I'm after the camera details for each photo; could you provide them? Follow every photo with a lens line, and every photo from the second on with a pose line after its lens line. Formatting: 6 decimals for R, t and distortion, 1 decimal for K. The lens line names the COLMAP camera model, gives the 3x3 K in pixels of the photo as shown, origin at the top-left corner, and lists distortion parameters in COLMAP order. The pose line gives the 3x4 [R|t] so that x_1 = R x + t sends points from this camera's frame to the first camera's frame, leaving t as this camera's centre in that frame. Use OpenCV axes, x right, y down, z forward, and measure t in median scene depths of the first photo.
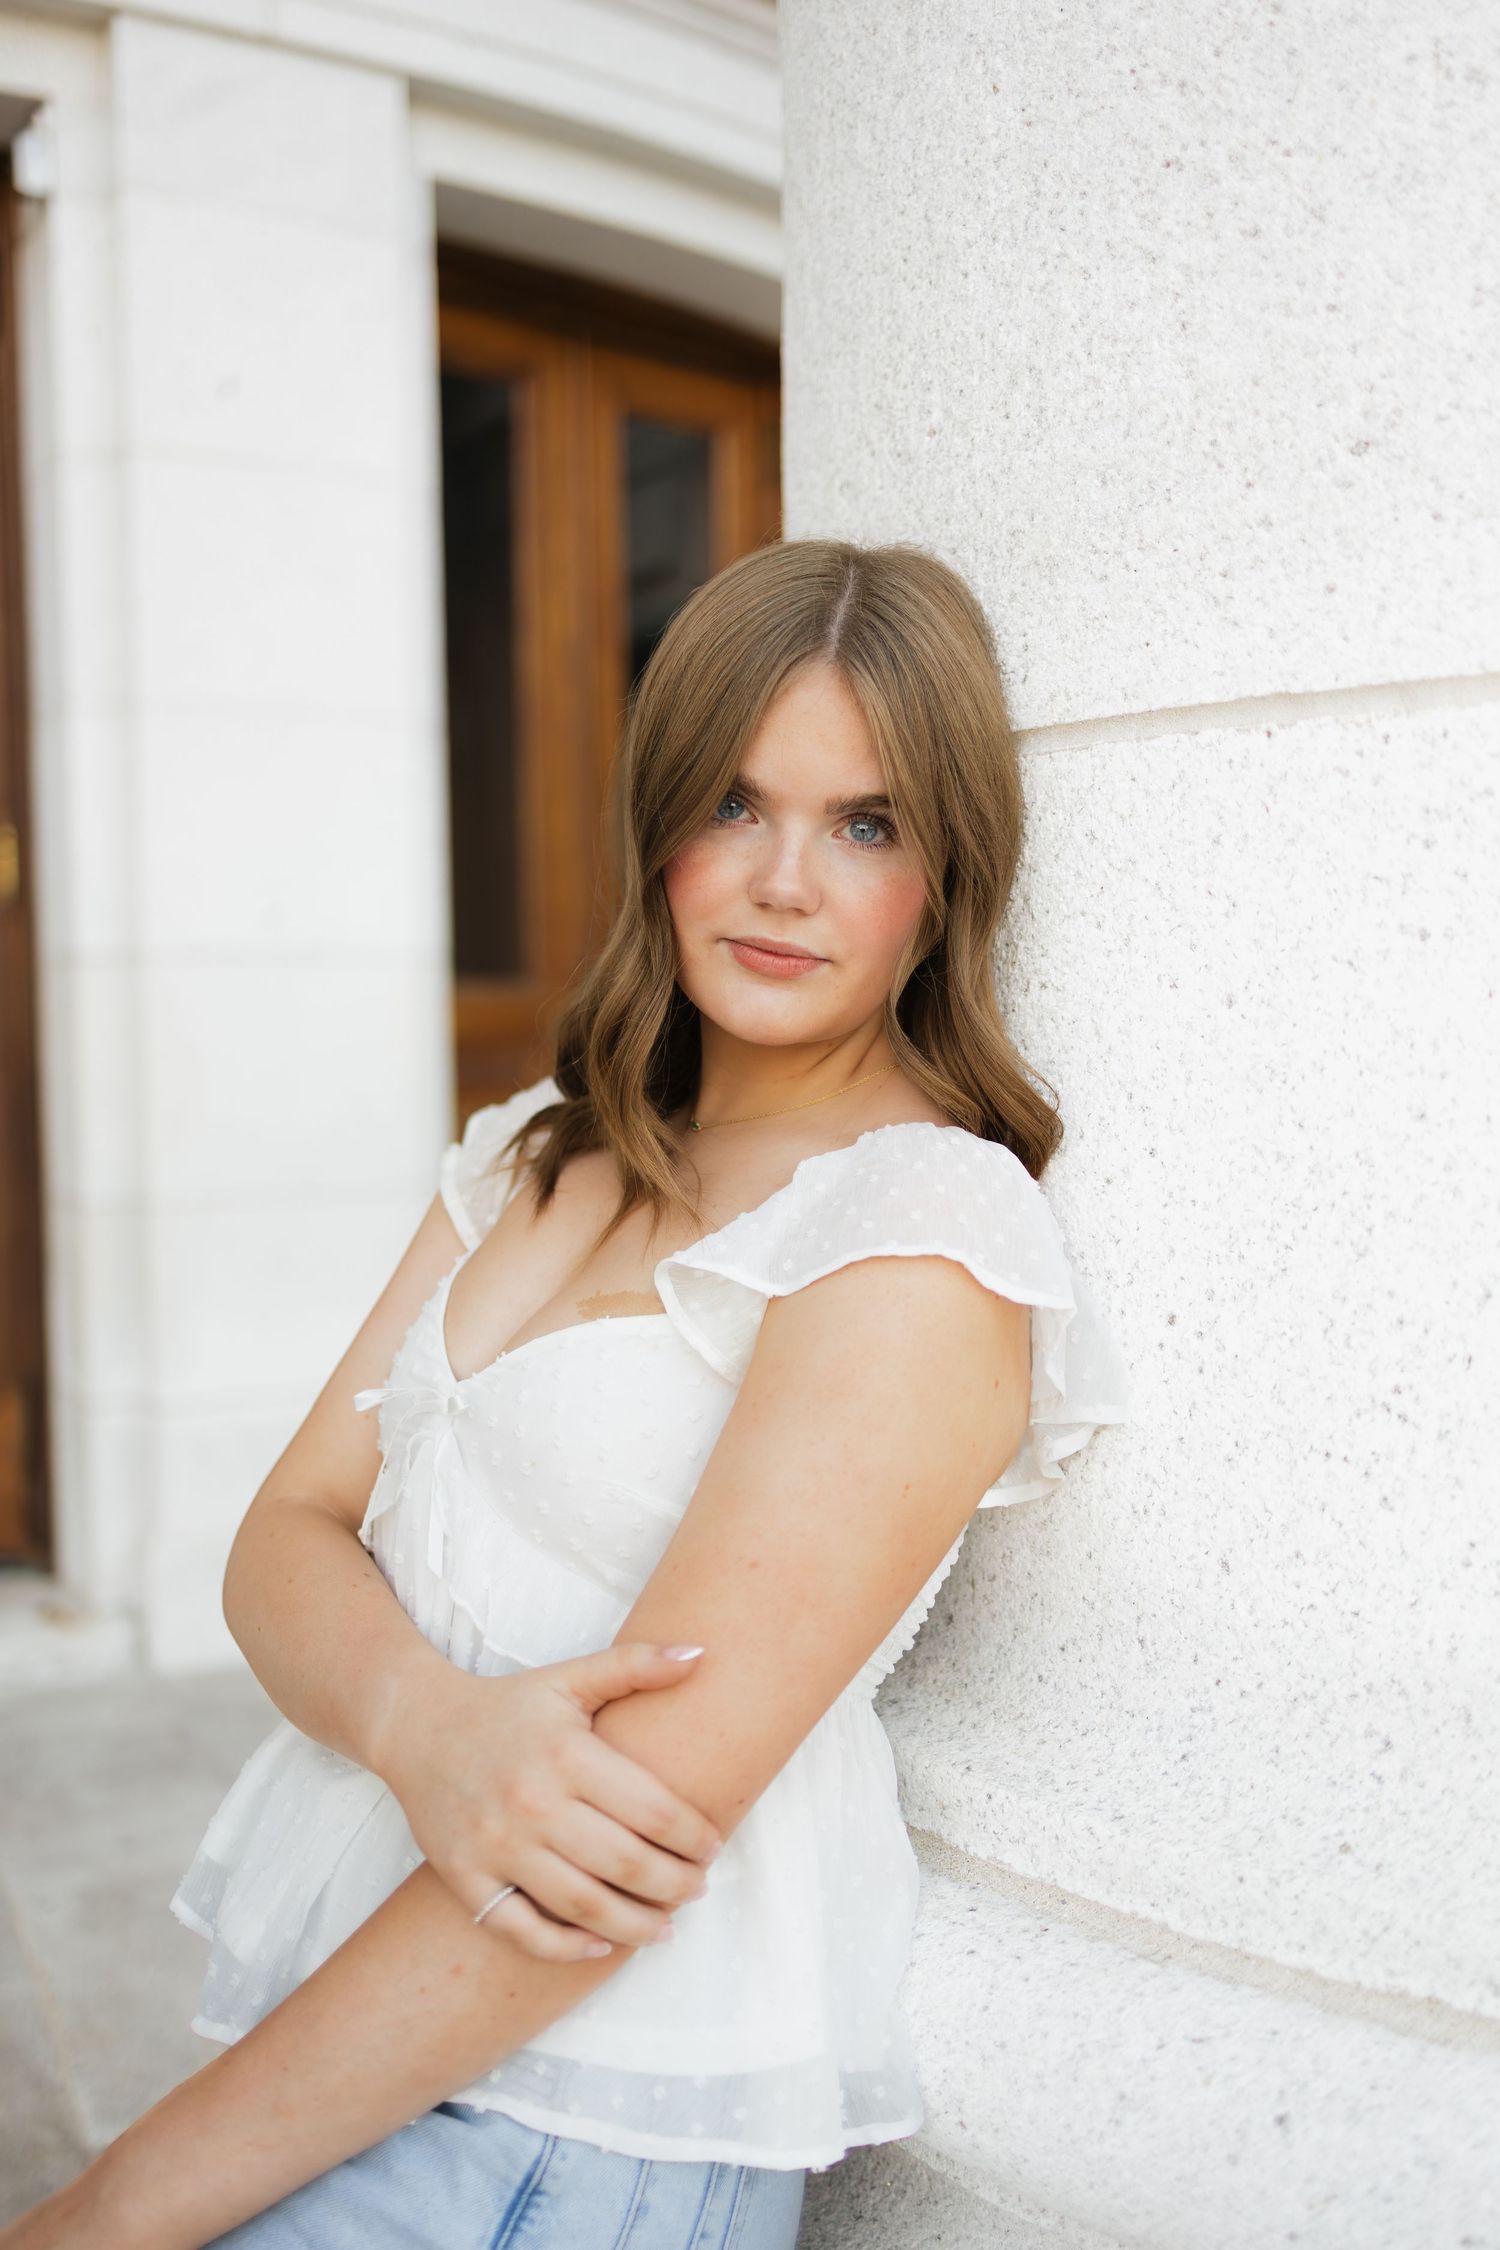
lens RADIAL K [[2291.3, 0, 824.5], [0, 2291.3, 1102.7], [0, 0, 1]] dist [0.023563, 0.010684]
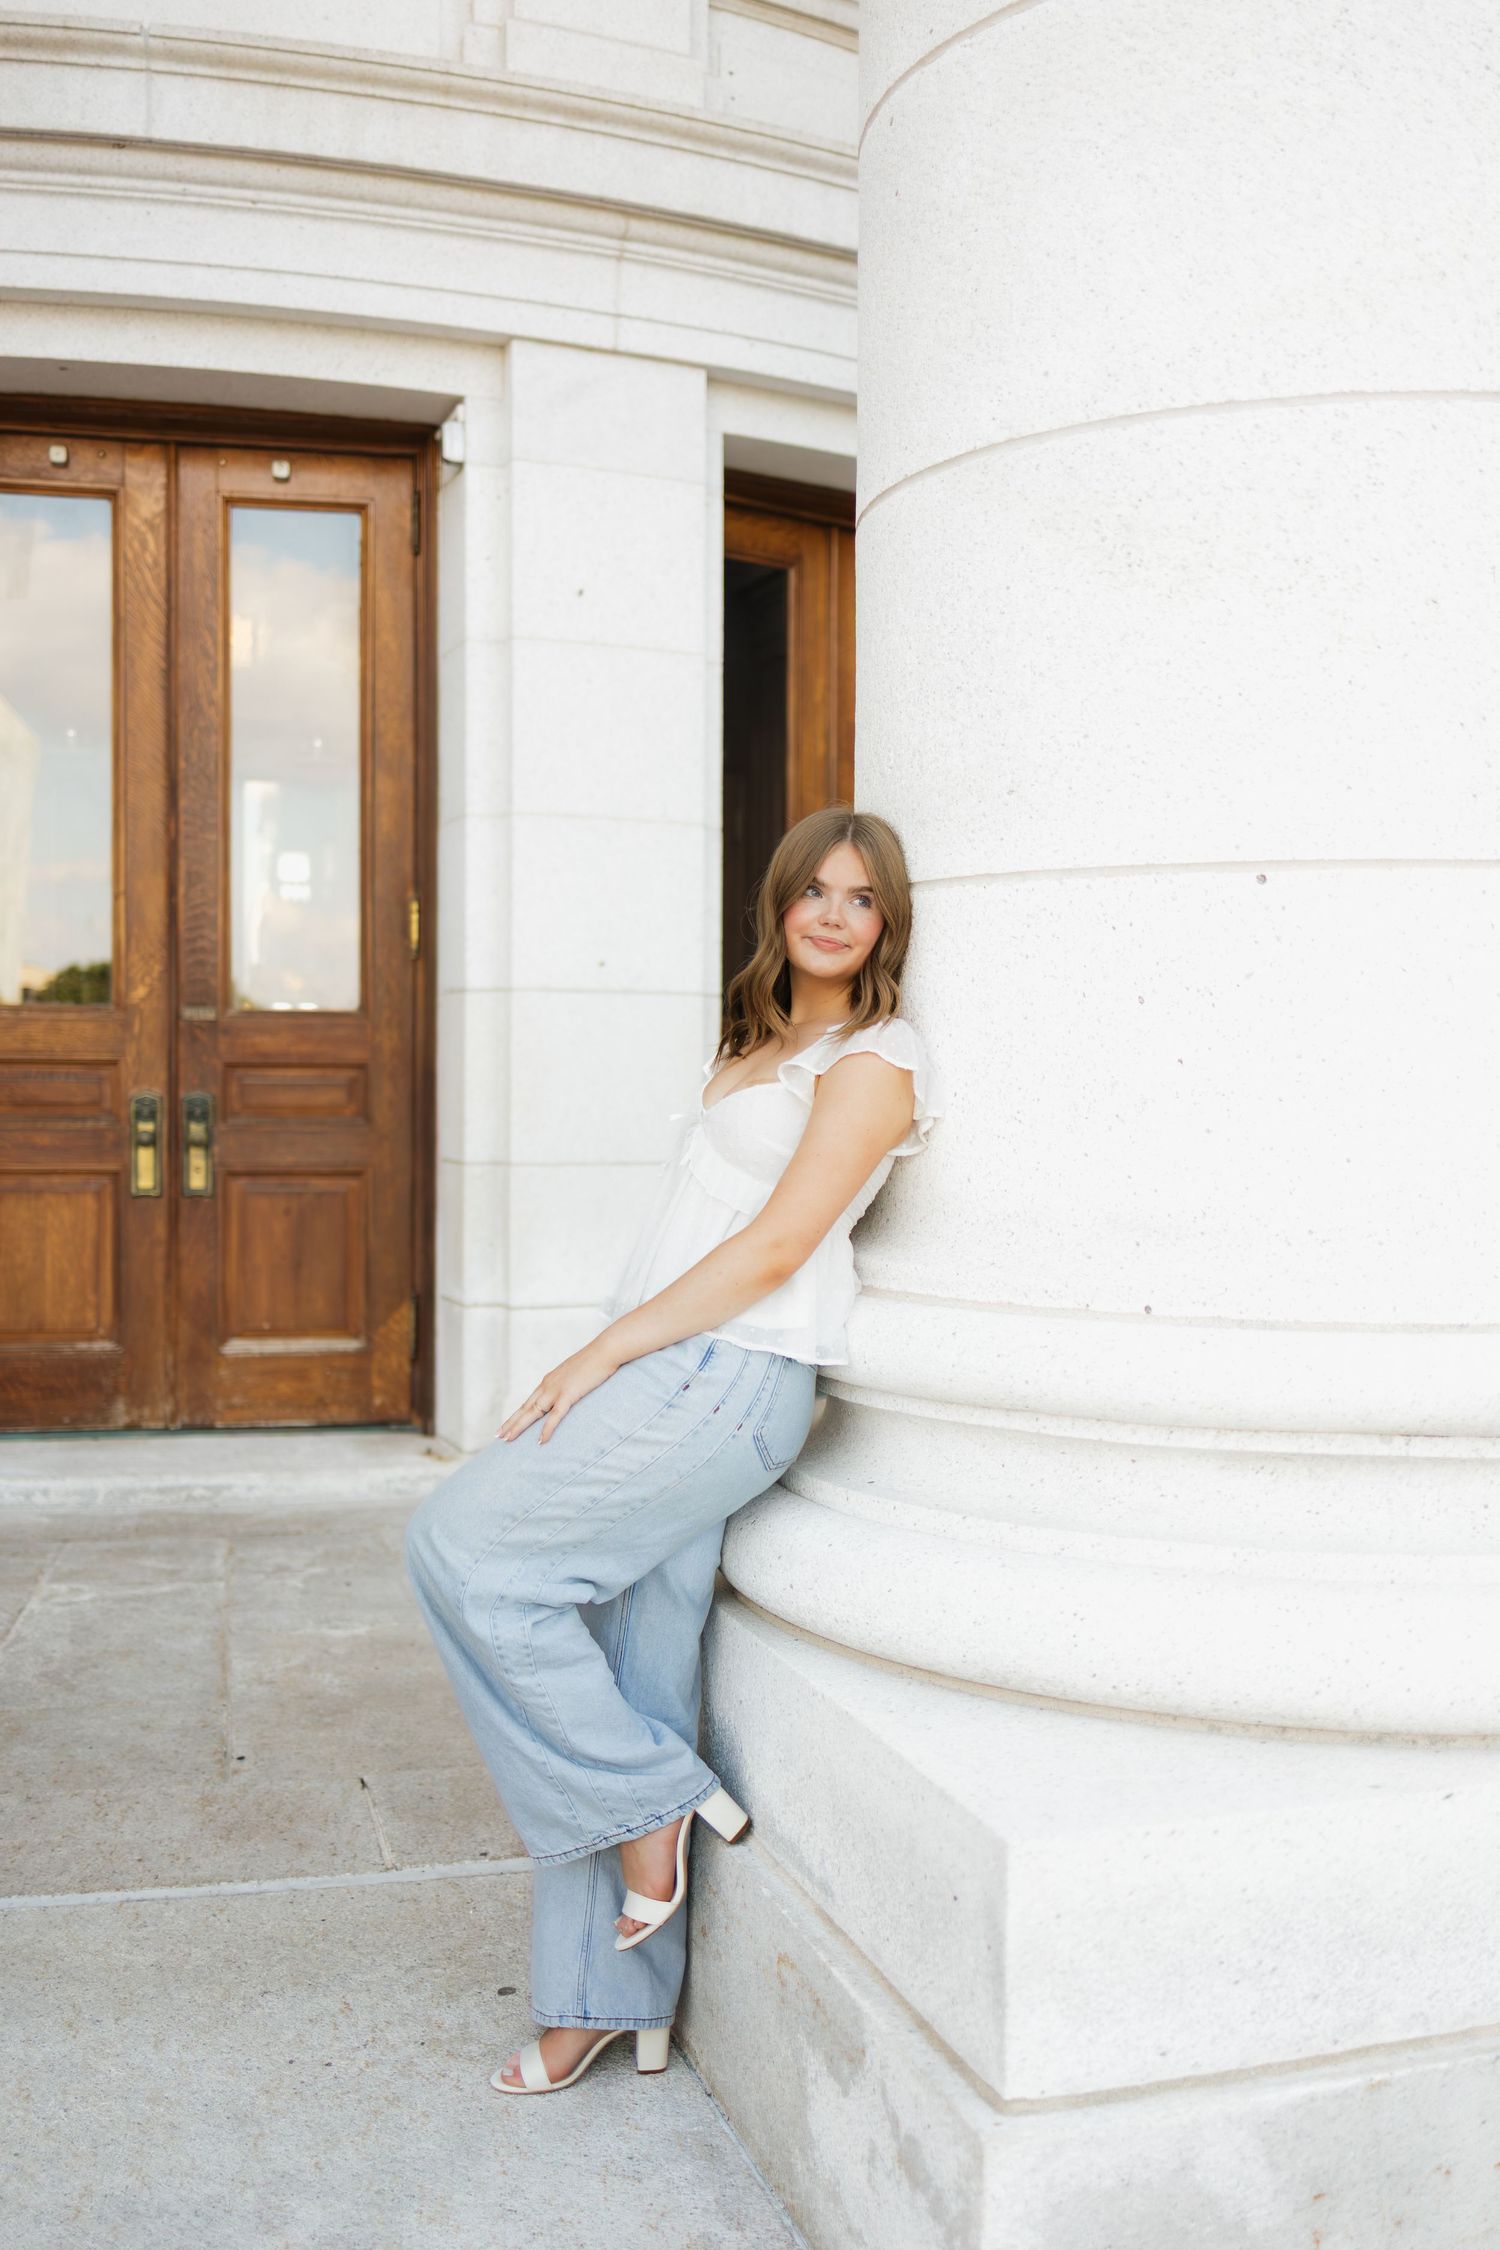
lens RADIAL K [[2146.1, 0, 750.0], [0, 2146.1, 1125.0], [0, 0, 1]] dist [0.028732, -0.013183]
pose [[0.988066, 0.026195, -0.151784, 0.287849], [-0.028339, 0.999527, -0.011981, 0.162427], [0.151398, 0.016139, 0.988341, -1.543852]]
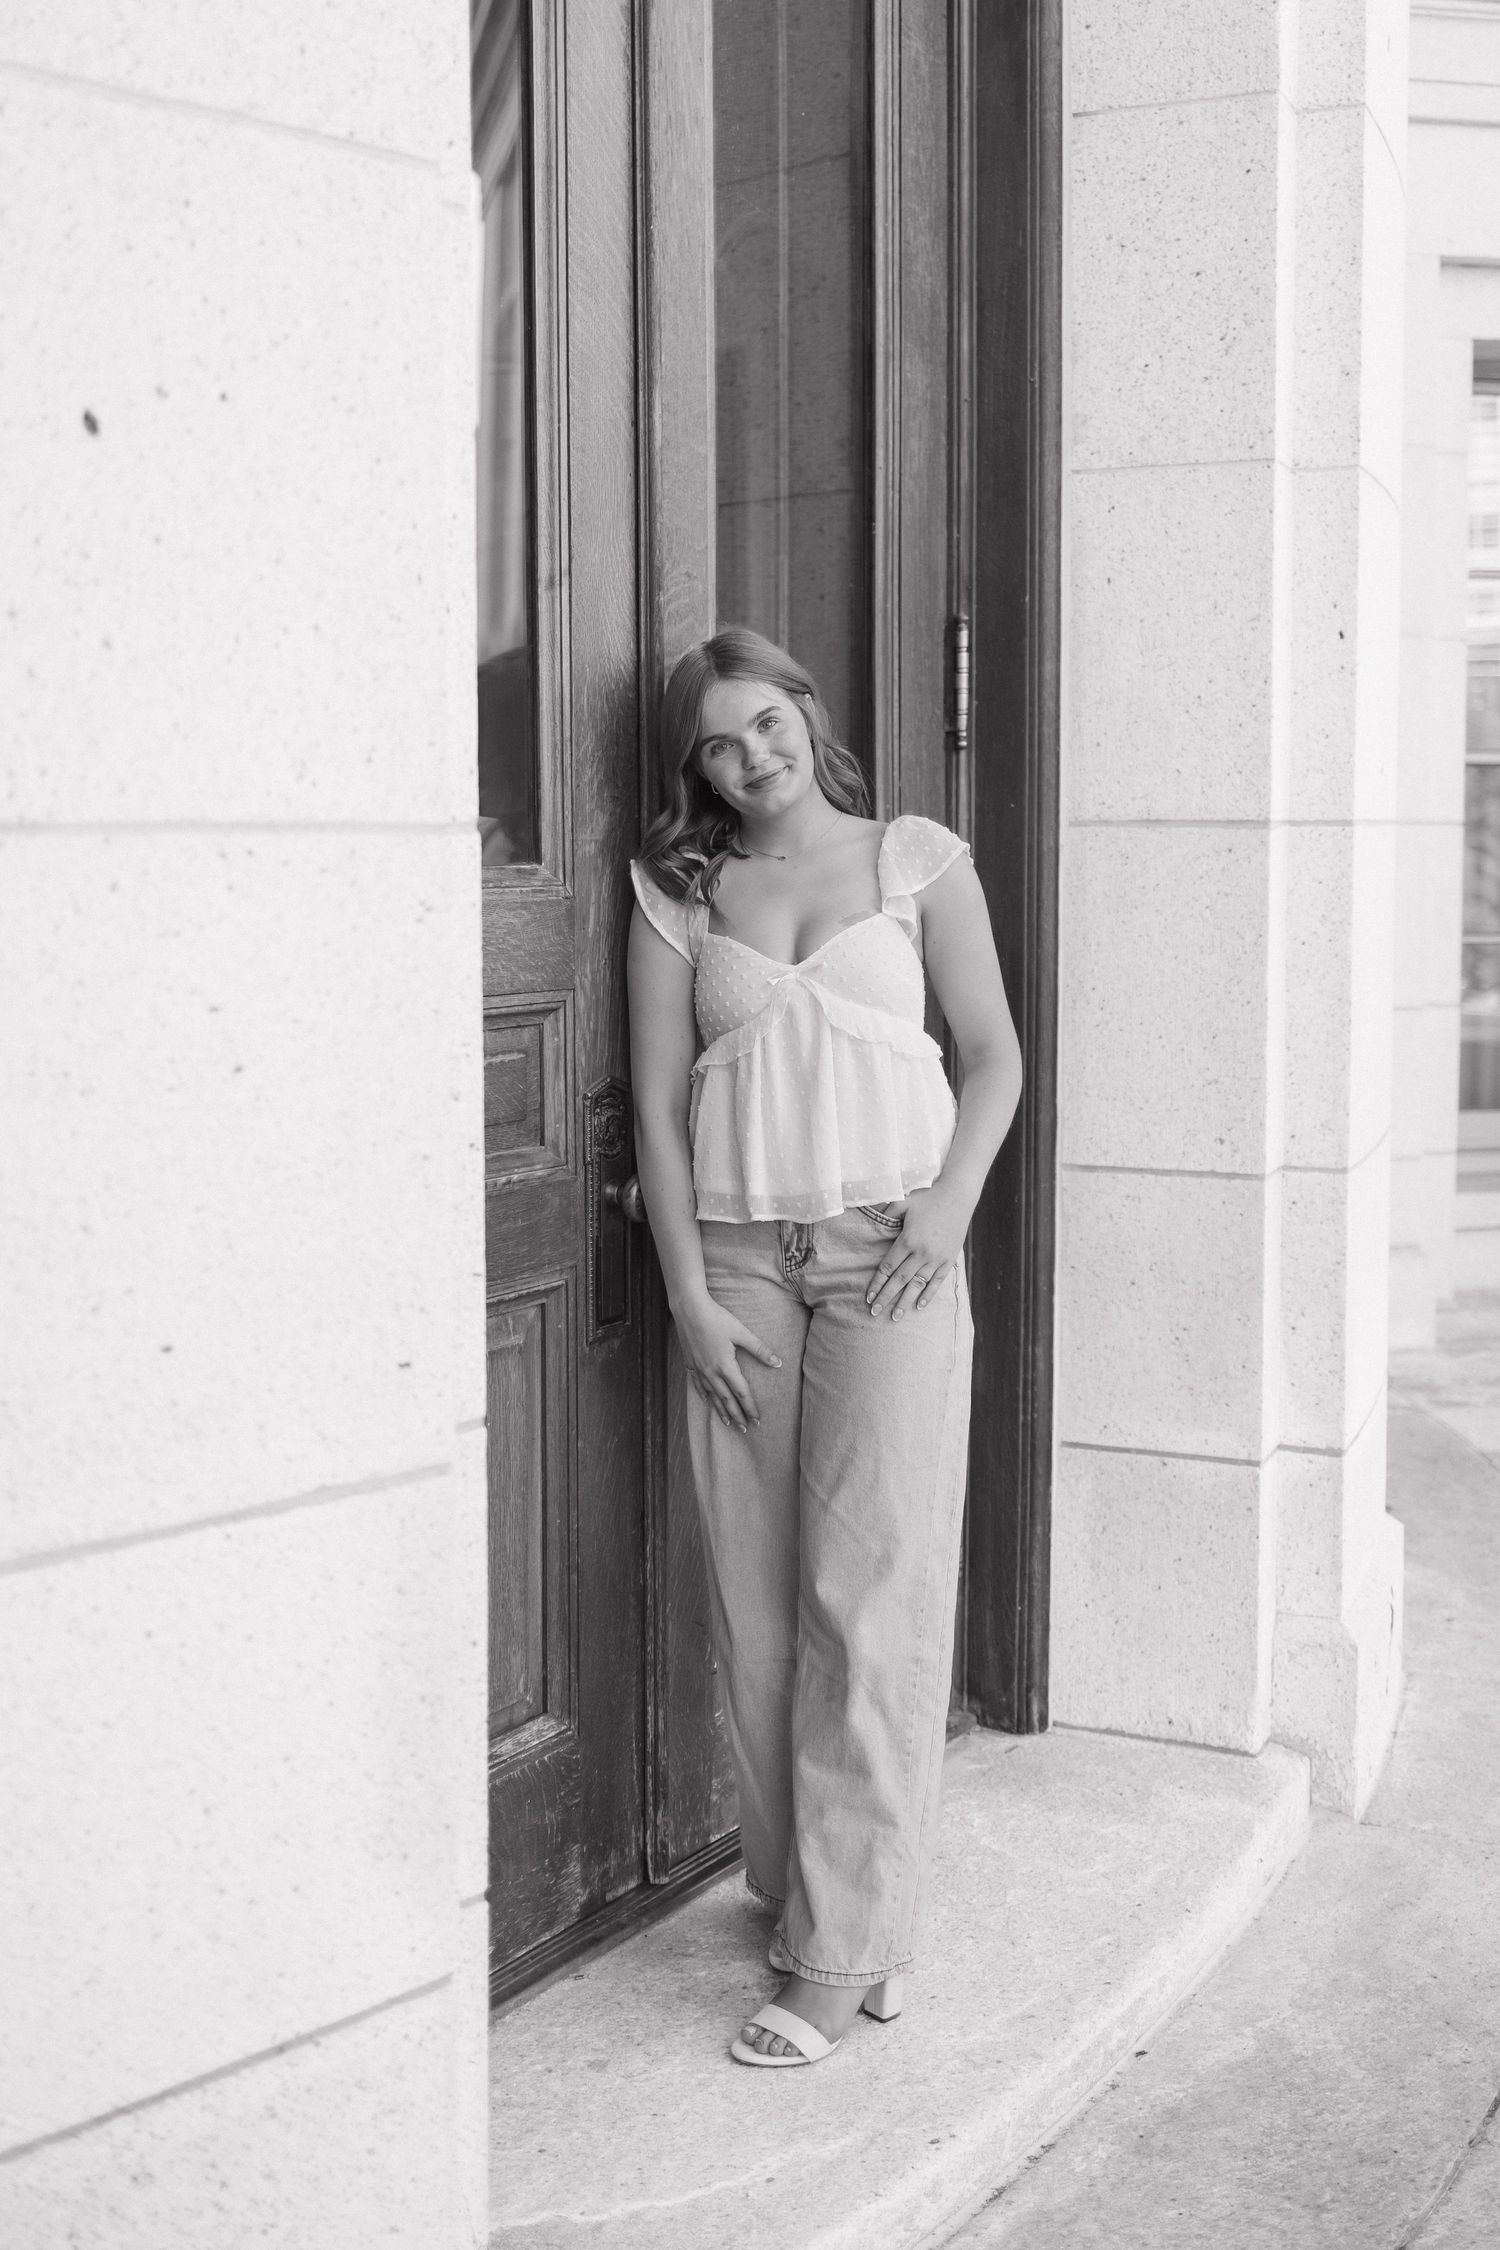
lens RADIAL K [[2439.7, 0, 749.4], [0, 2439.7, 979.5], [0, 0, 1]] dist [0.015843, 0.011218]
pose [[0.799134, -0.024627, 0.600648, -4.775737], [0.011703, 0.999609, 0.025413, -0.200857], [-0.601039, -0.013279, 0.799109, 2.686218]]
